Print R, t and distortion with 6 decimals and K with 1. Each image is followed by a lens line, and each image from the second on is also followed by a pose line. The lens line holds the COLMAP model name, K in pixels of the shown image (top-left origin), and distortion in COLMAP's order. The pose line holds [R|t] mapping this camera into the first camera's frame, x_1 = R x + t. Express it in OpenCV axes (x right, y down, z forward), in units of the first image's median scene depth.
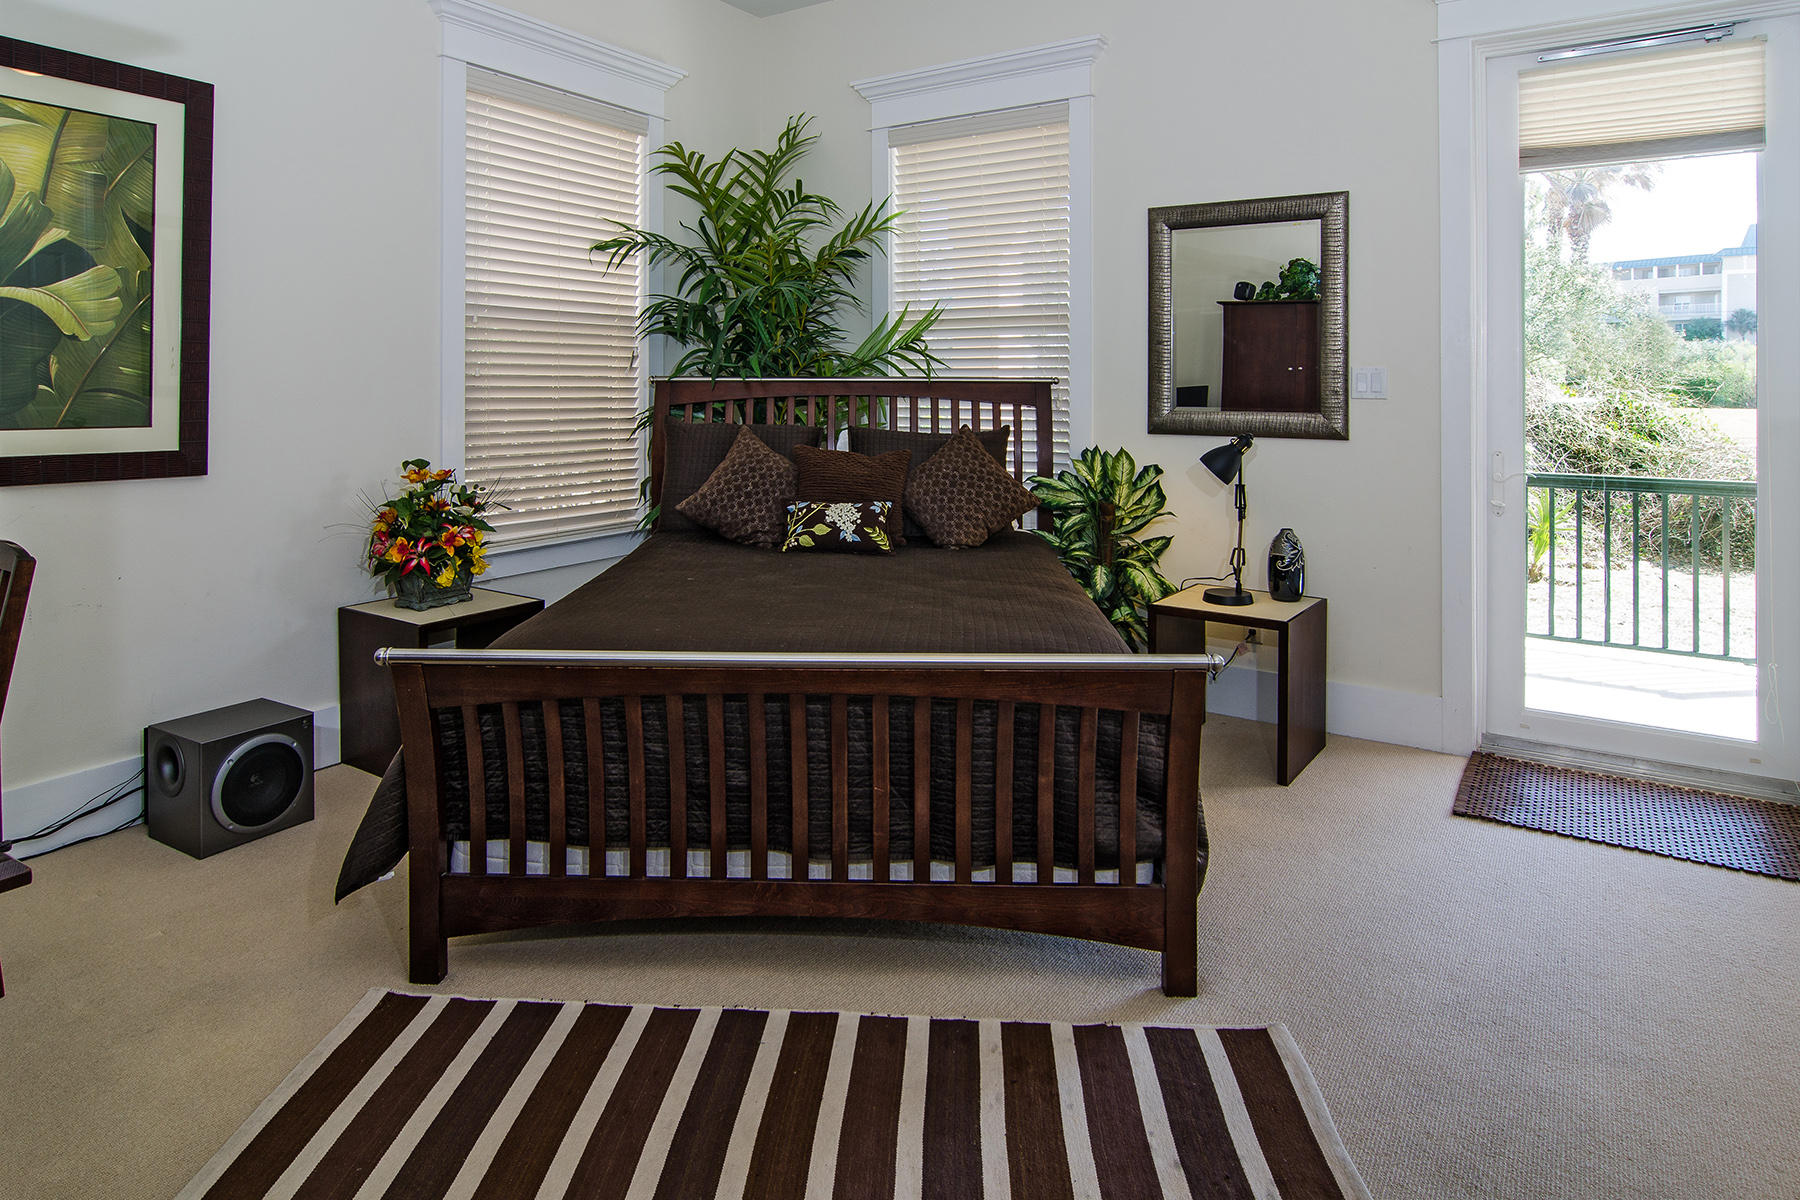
lens RADIAL K [[978.6, 0, 894.5], [0, 978.6, 572.9], [0, 0, 1]] dist [-0.001968, -0.000228]
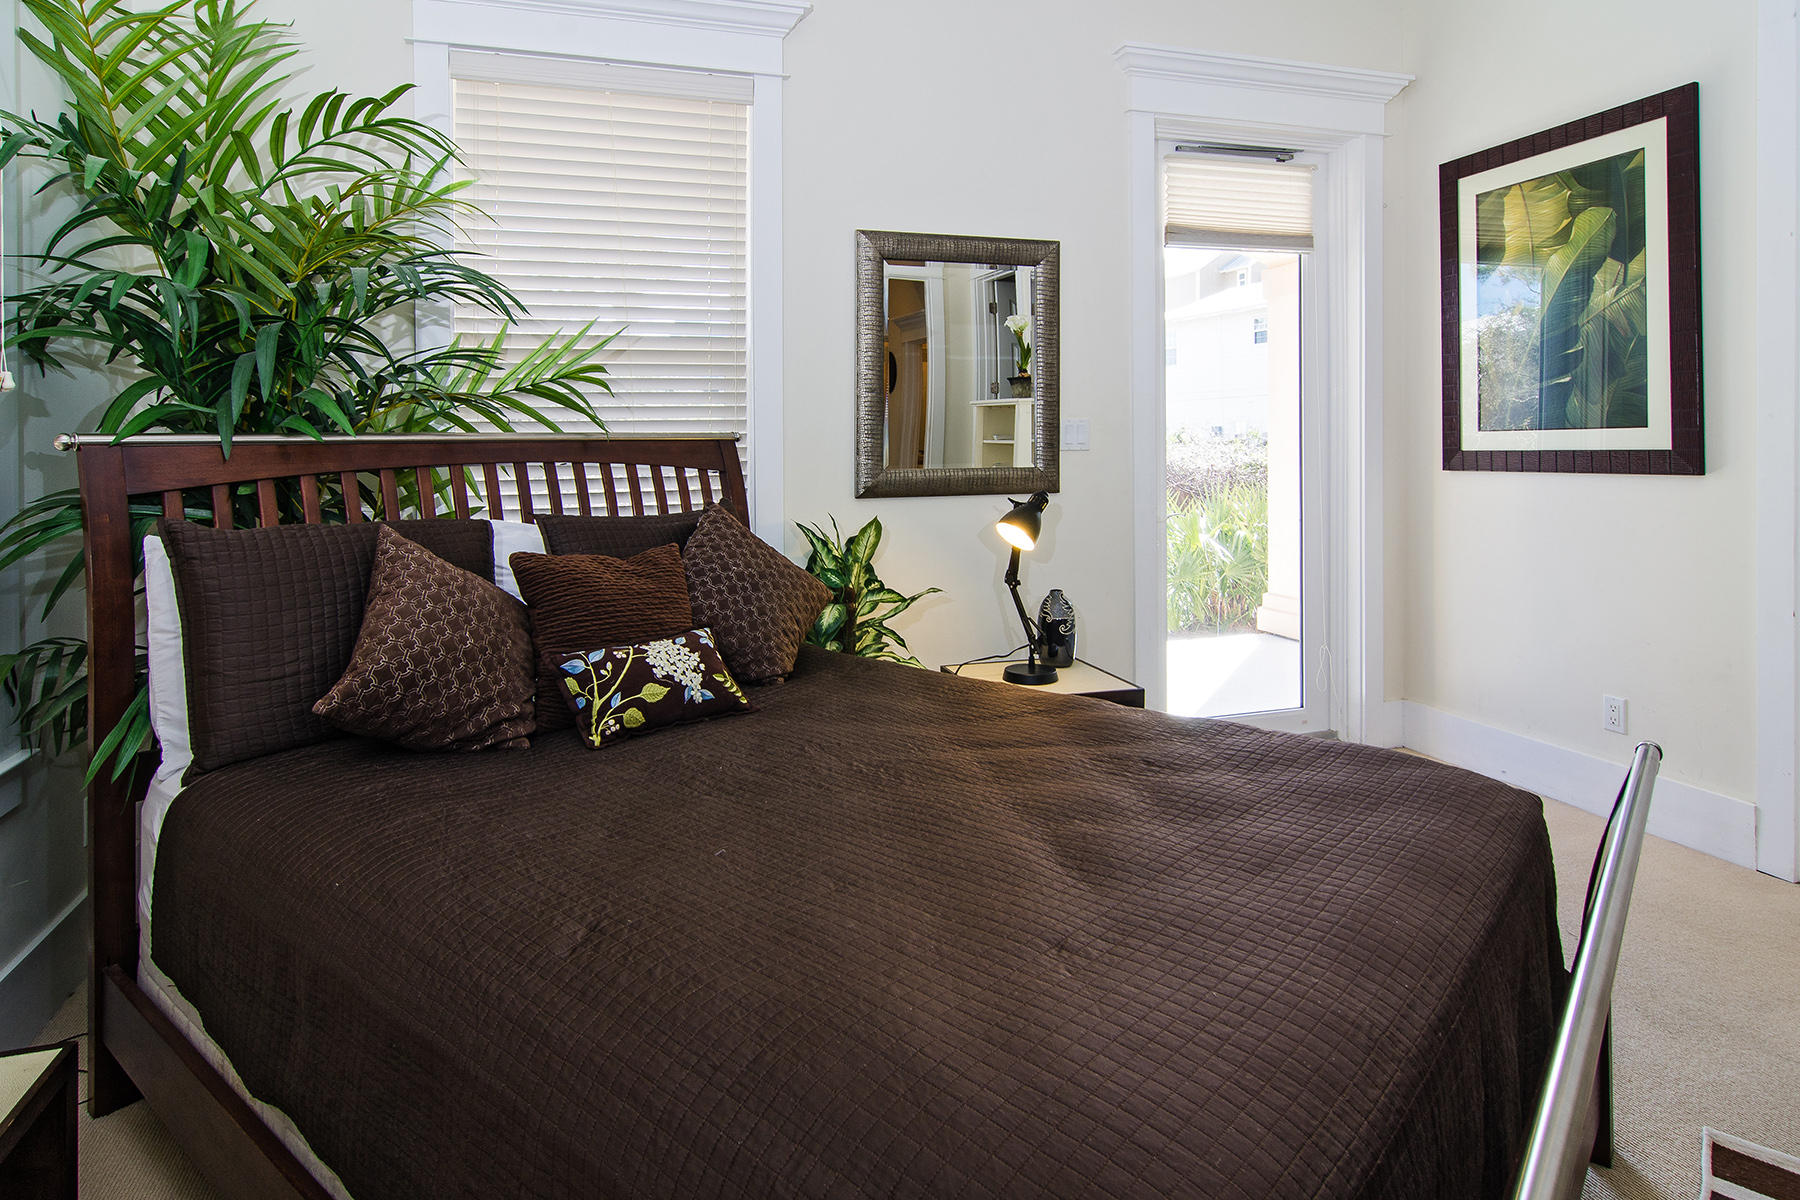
lens RADIAL K [[978.6, 0, 894.5], [0, 978.6, 572.9], [0, 0, 1]] dist [-0.001968, -0.000228]
pose [[0.651727, -0.112867, 0.750009, -0.390660], [0.156647, 0.987576, 0.012498, -0.094806], [-0.742101, 0.109341, 0.661310, 0.480414]]
